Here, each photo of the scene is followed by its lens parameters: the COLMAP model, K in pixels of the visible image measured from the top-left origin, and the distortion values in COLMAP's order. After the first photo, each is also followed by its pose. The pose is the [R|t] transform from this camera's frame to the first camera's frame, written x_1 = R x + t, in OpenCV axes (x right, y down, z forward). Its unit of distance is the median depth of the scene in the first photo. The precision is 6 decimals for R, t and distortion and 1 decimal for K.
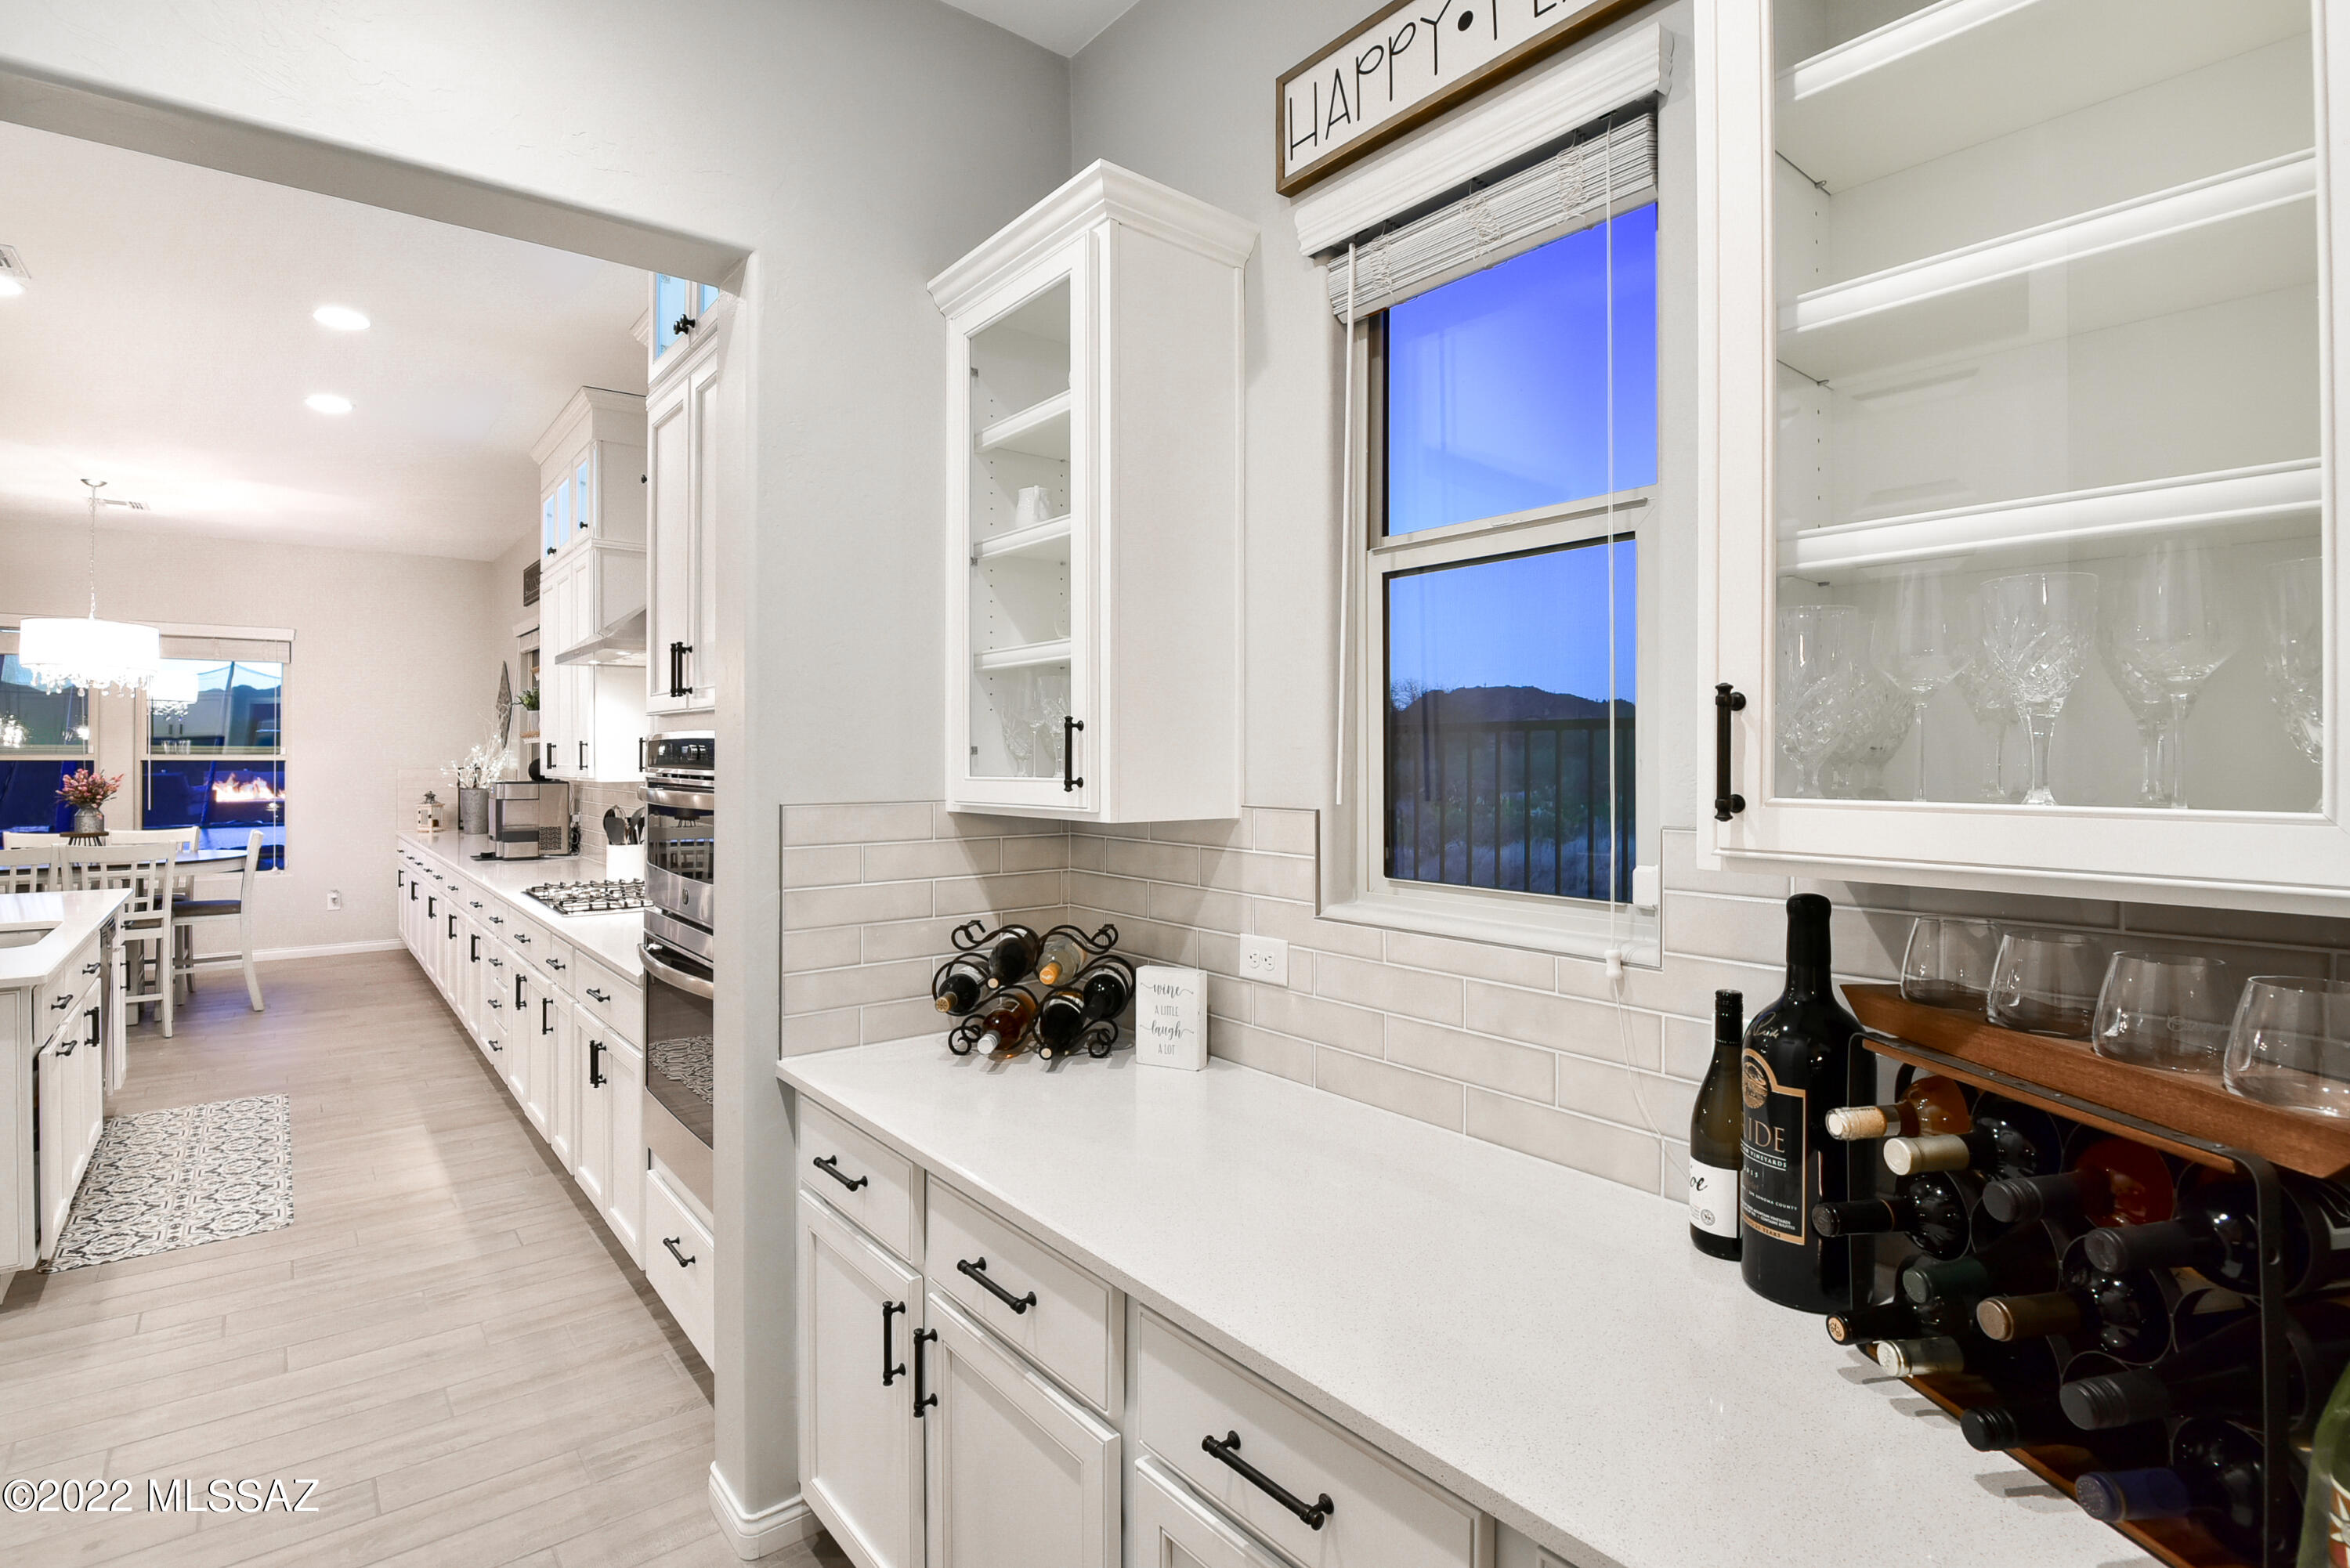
lens RADIAL K [[1127.1, 0, 1173.4], [0, 1127.1, 759.9], [0, 0, 1]] dist [-0.009090, -0.010567]
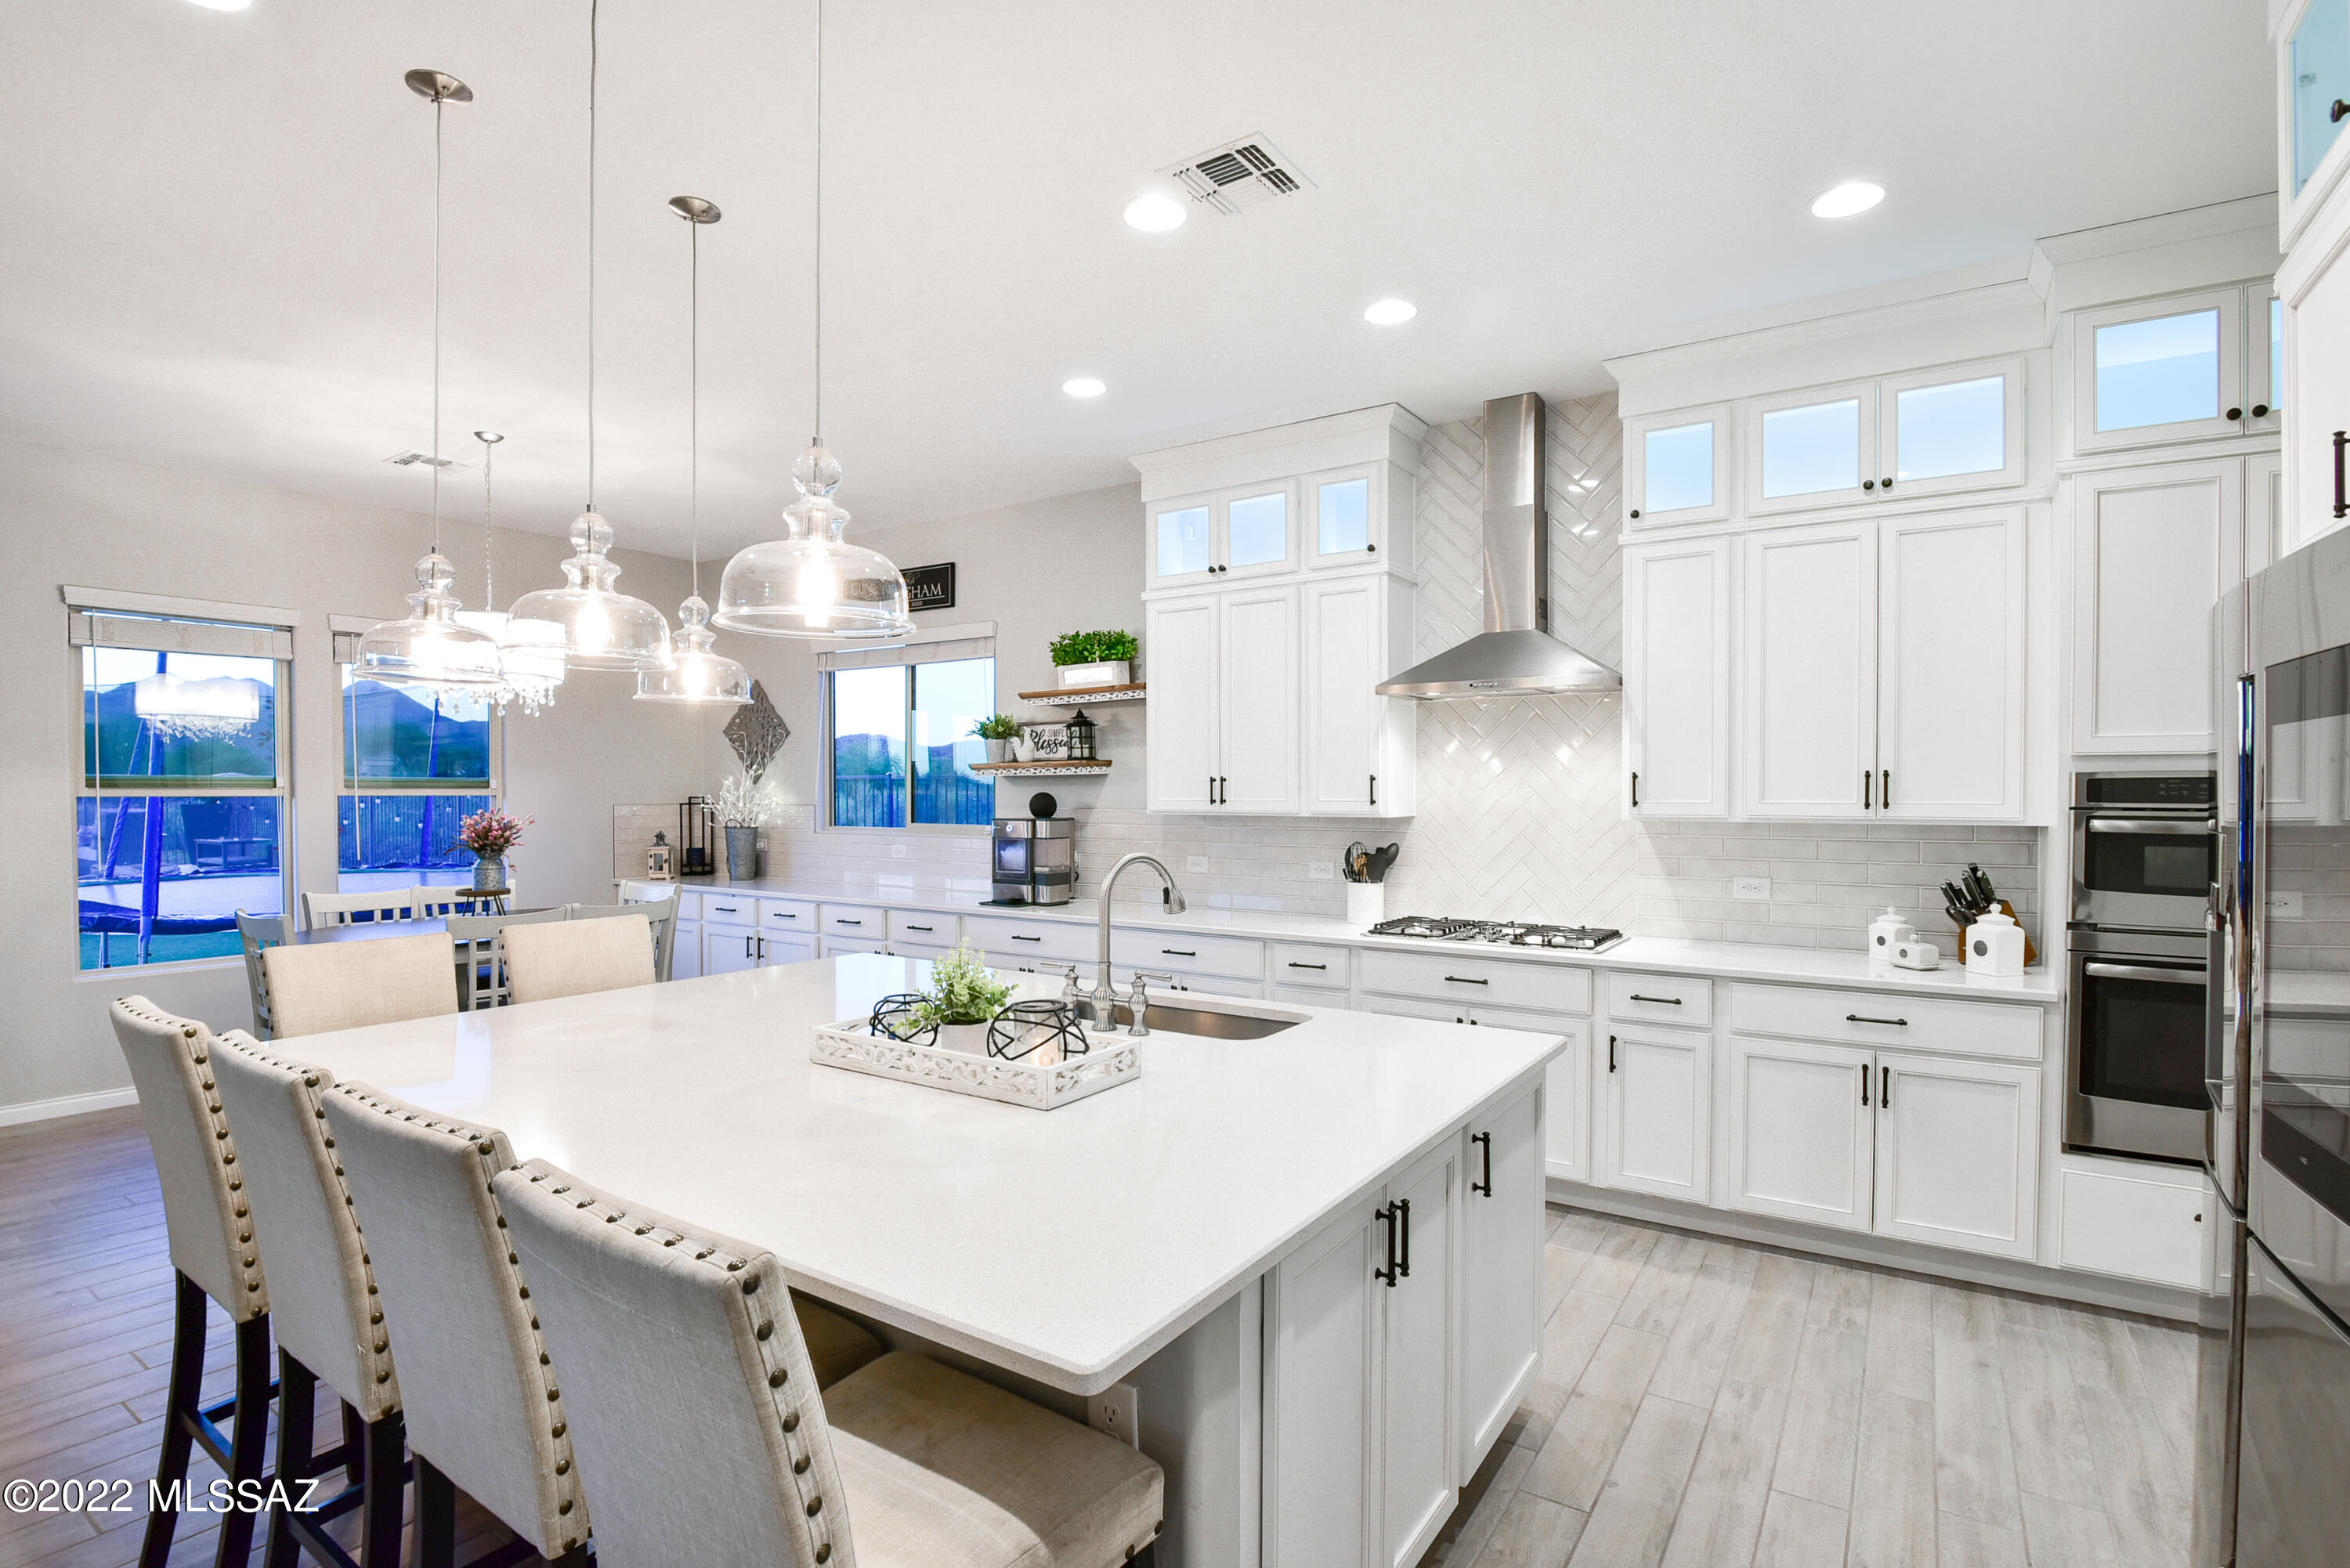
lens RADIAL K [[1120.1, 0, 1168.5], [0, 1120.1, 809.5], [0, 0, 1]] dist [-0.010414, -0.008789]
pose [[0.953572, -0.006482, 0.301097, -1.620239], [0.001334, 0.999849, 0.017303, -0.007046], [-0.301164, -0.016098, 0.953437, 0.236058]]
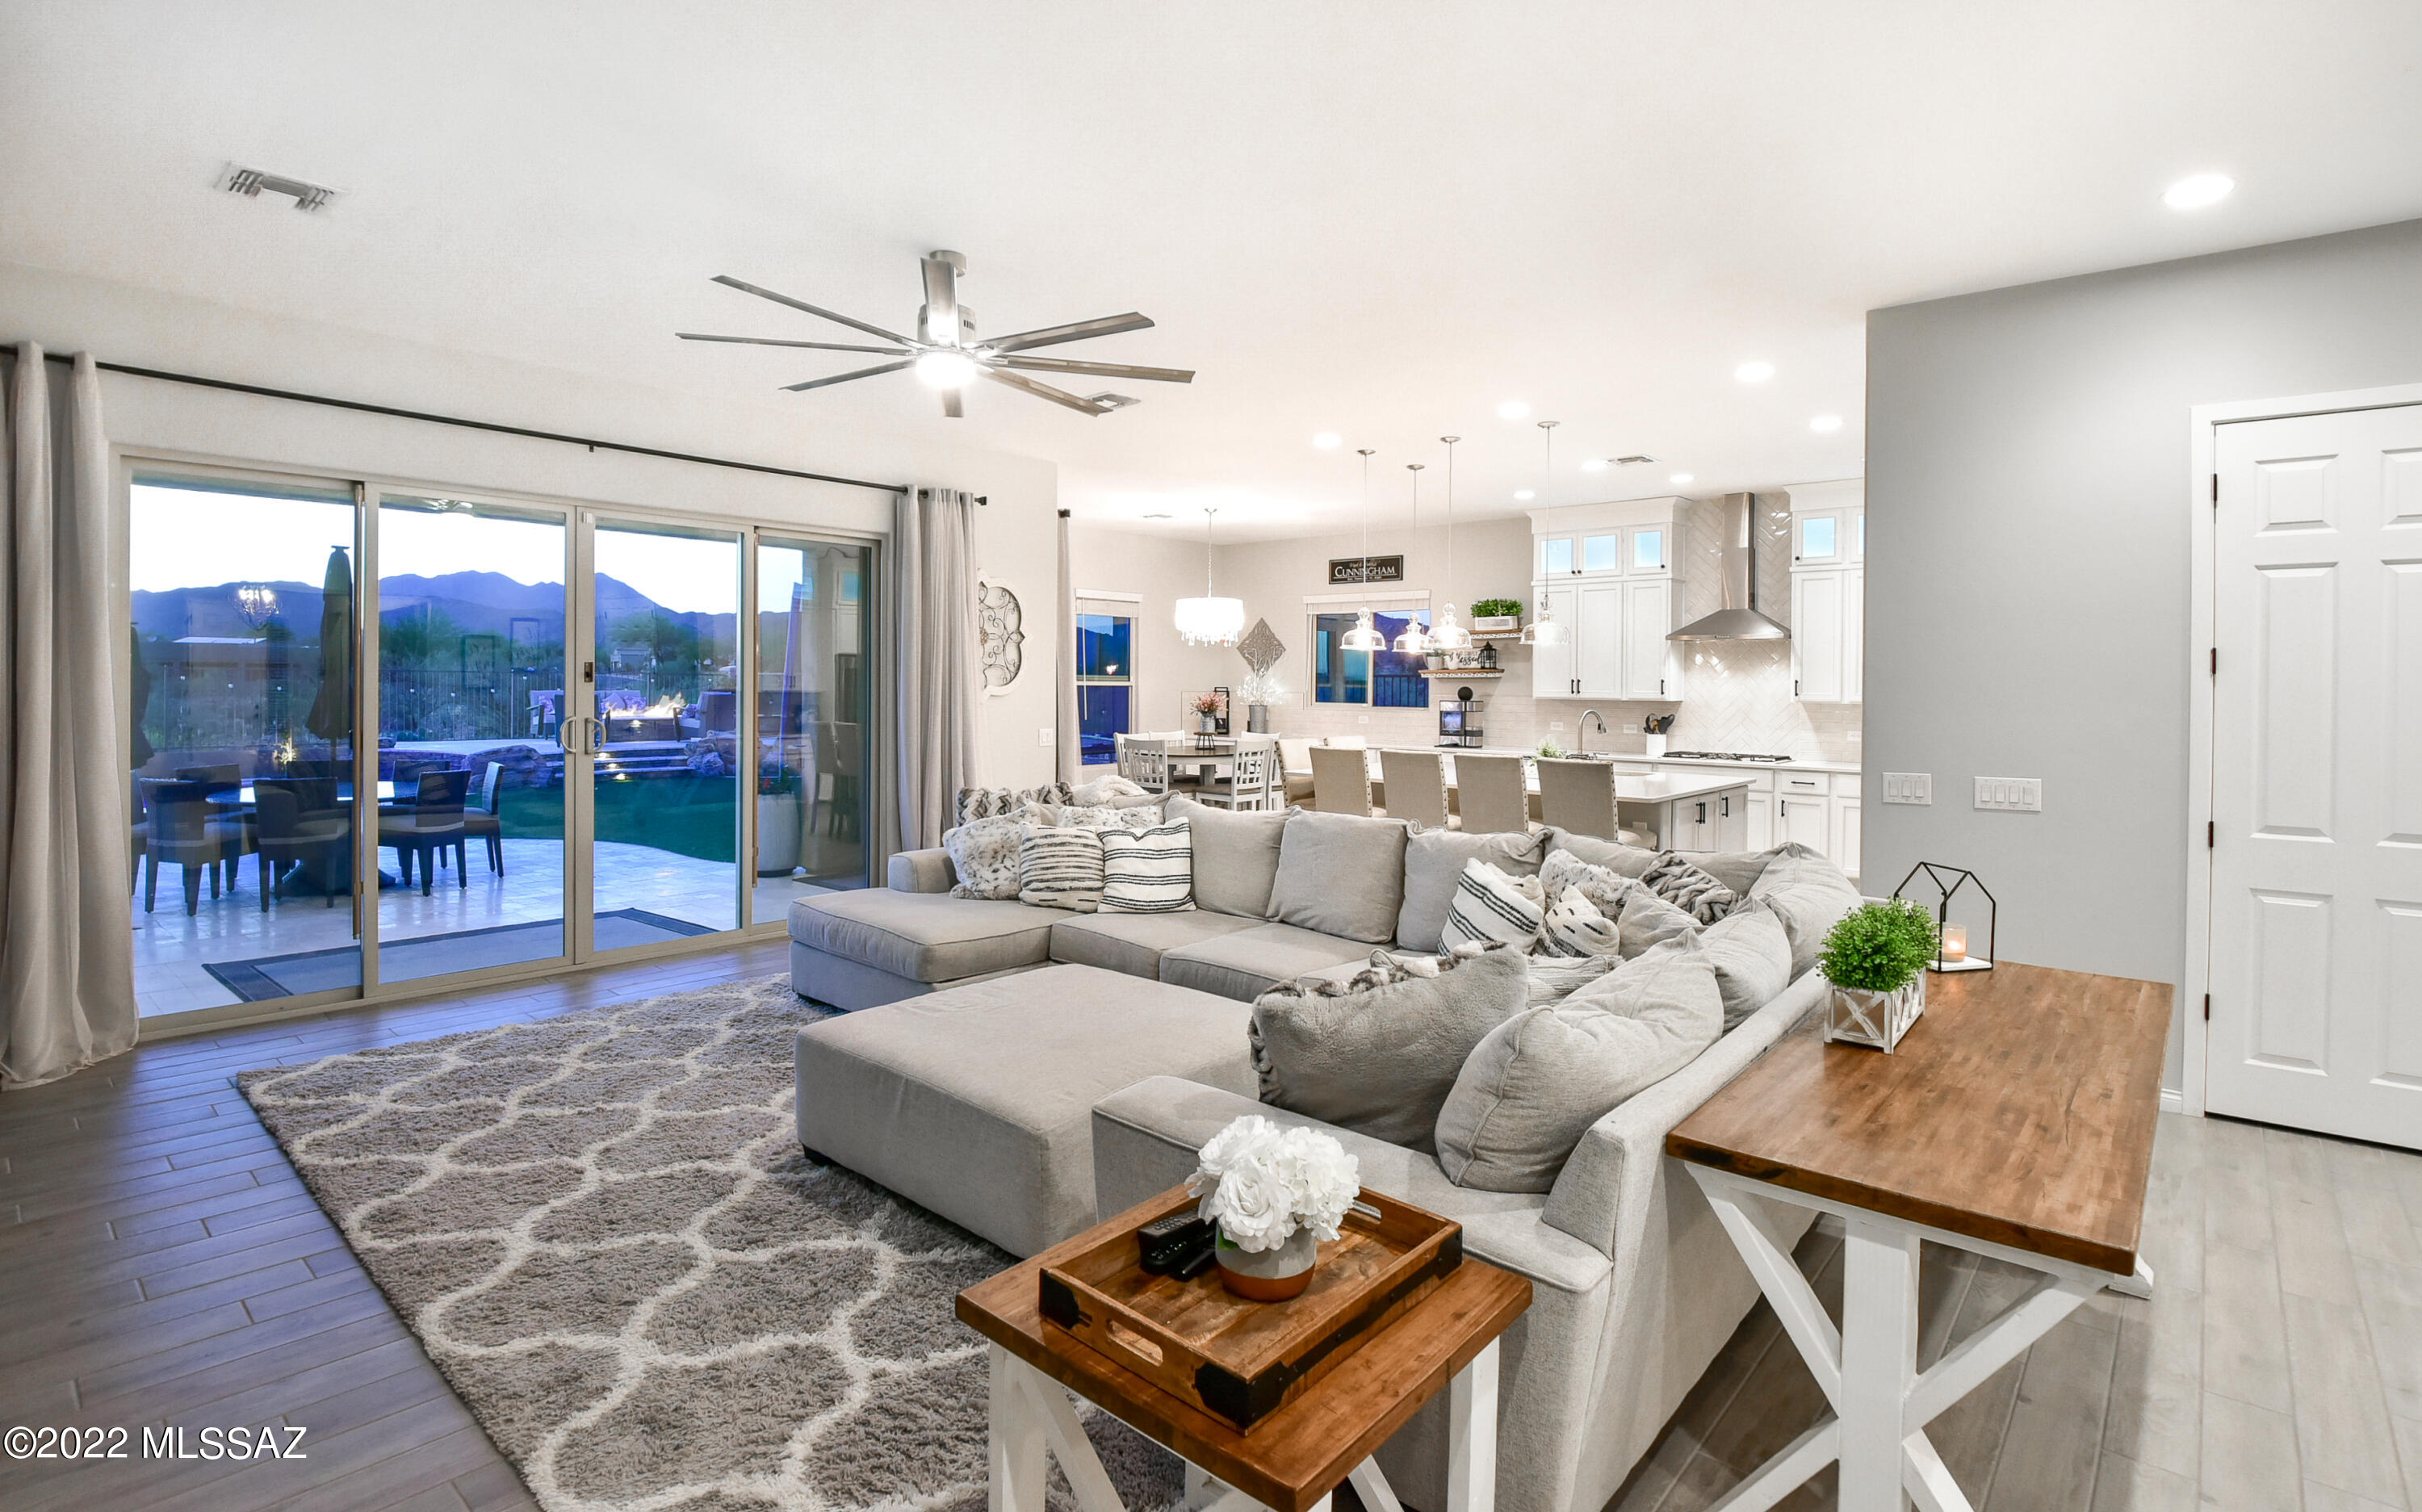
lens RADIAL K [[1140.5, 0, 1208.8], [0, 1140.5, 703.2], [0, 0, 1]] dist [-0.016513, 0.000105]
pose [[0.984825, 0.002966, 0.173526, -2.690497], [-0.006247, 0.999812, 0.018362, -0.011918], [-0.173439, -0.019167, 0.984658, -1.288963]]
